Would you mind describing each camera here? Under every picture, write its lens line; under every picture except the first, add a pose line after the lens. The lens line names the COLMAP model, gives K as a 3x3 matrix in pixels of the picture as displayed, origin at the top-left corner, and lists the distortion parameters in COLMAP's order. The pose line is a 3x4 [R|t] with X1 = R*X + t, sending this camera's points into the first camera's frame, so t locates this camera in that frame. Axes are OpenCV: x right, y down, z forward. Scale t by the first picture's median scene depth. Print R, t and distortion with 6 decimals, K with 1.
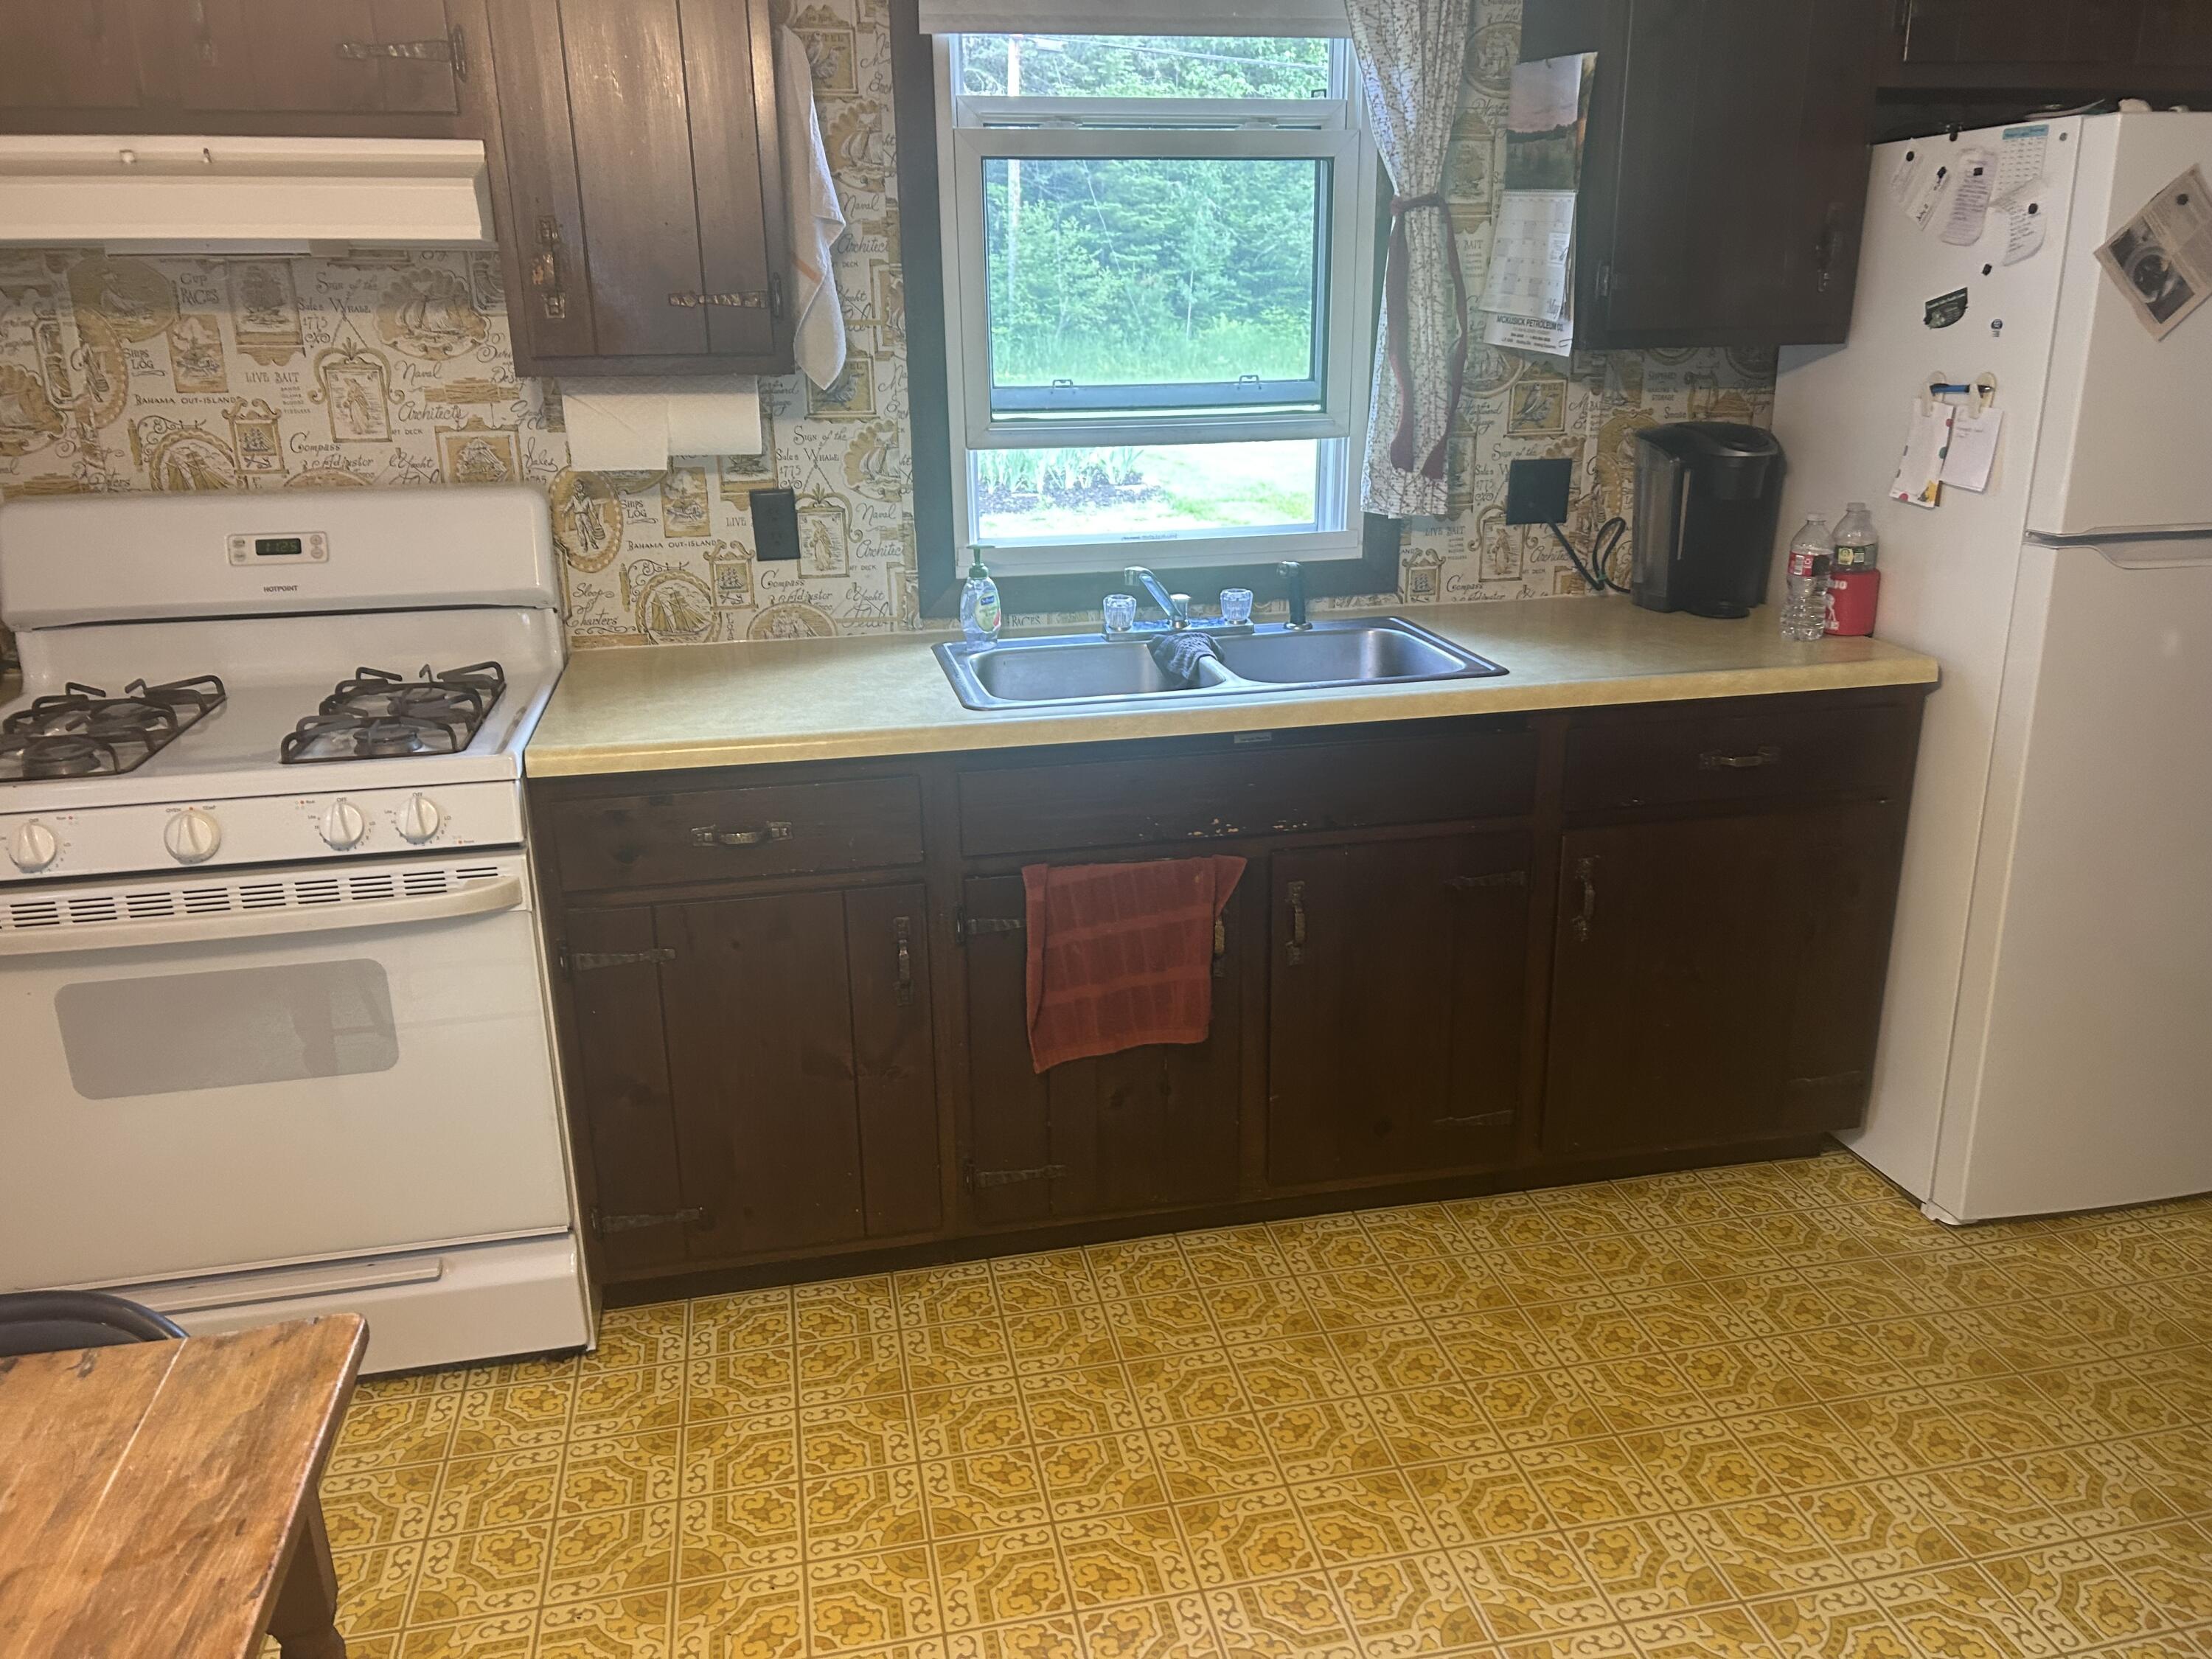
lens RADIAL K [[1669.5, 0, 1109.4], [0, 1669.5, 818.5], [0, 0, 1]] dist [0.053448, -0.048284]
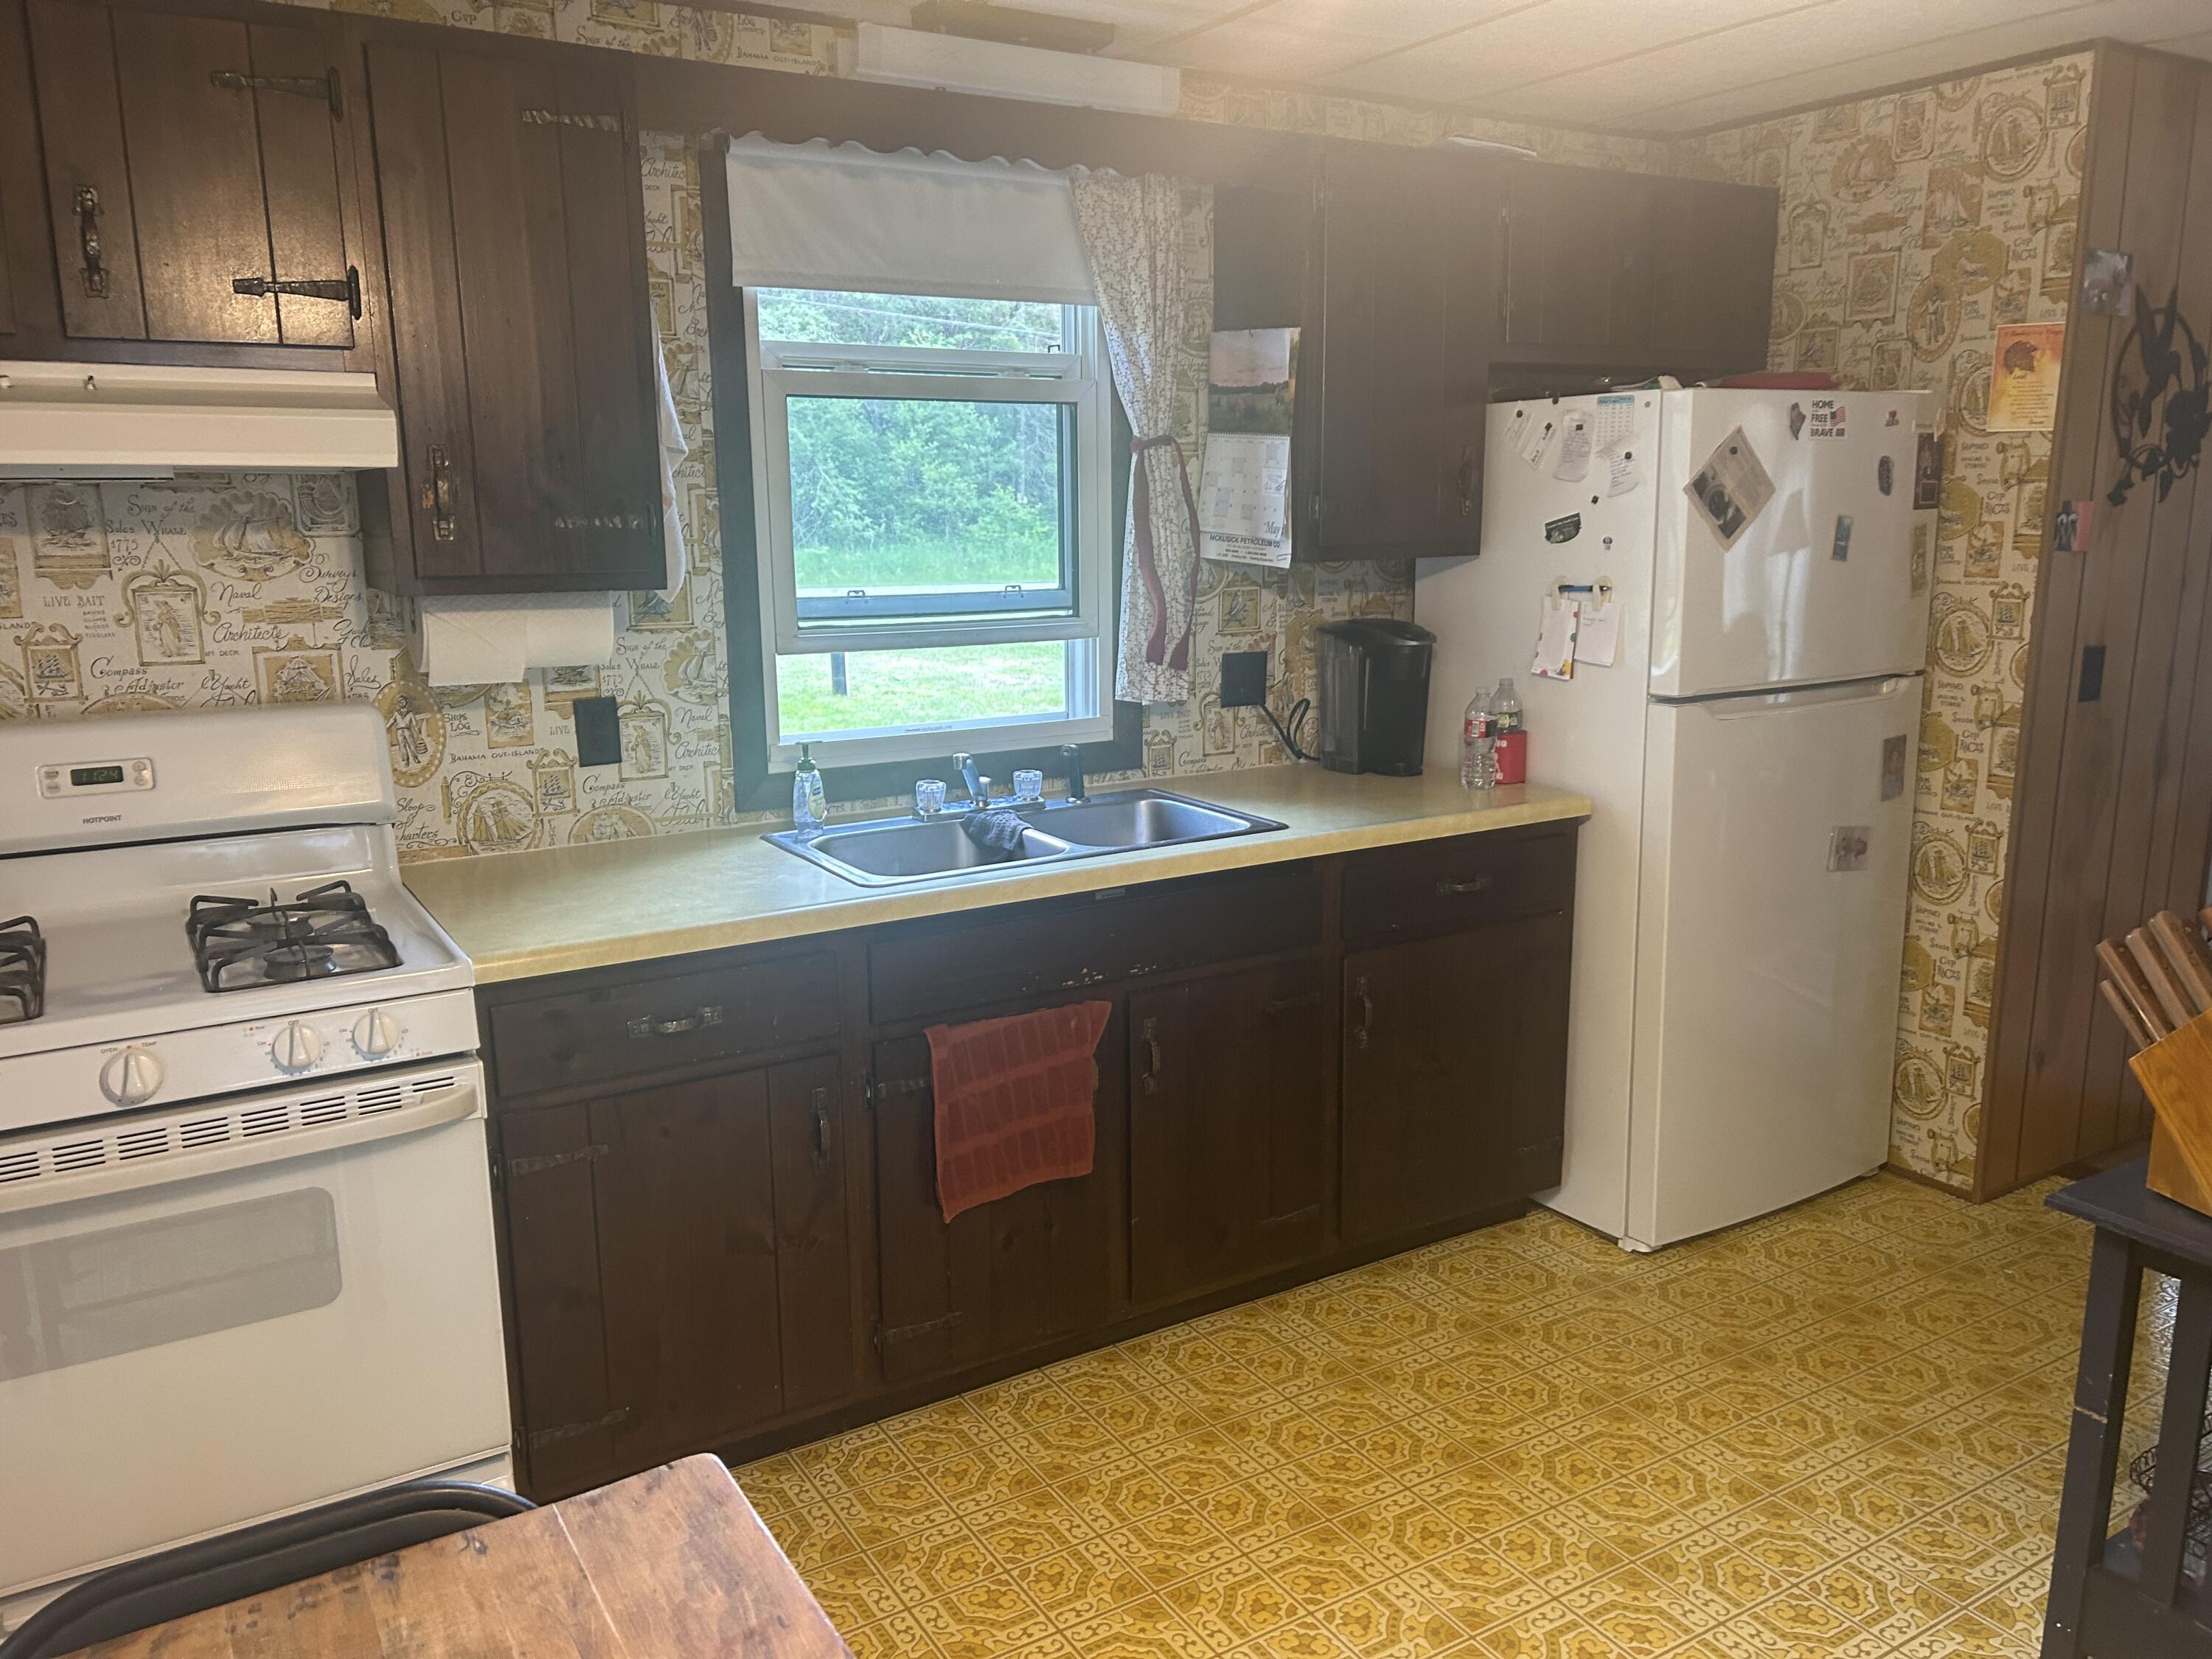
lens RADIAL K [[1671.4, 0, 1106.0], [0, 1671.4, 829.5], [0, 0, 1]] dist [0.076918, -0.105775]
pose [[0.941660, -0.061967, 0.330812, -0.261822], [0.098753, 0.990513, -0.095559, 0.014493], [-0.321752, 0.122653, 0.938846, -0.066083]]
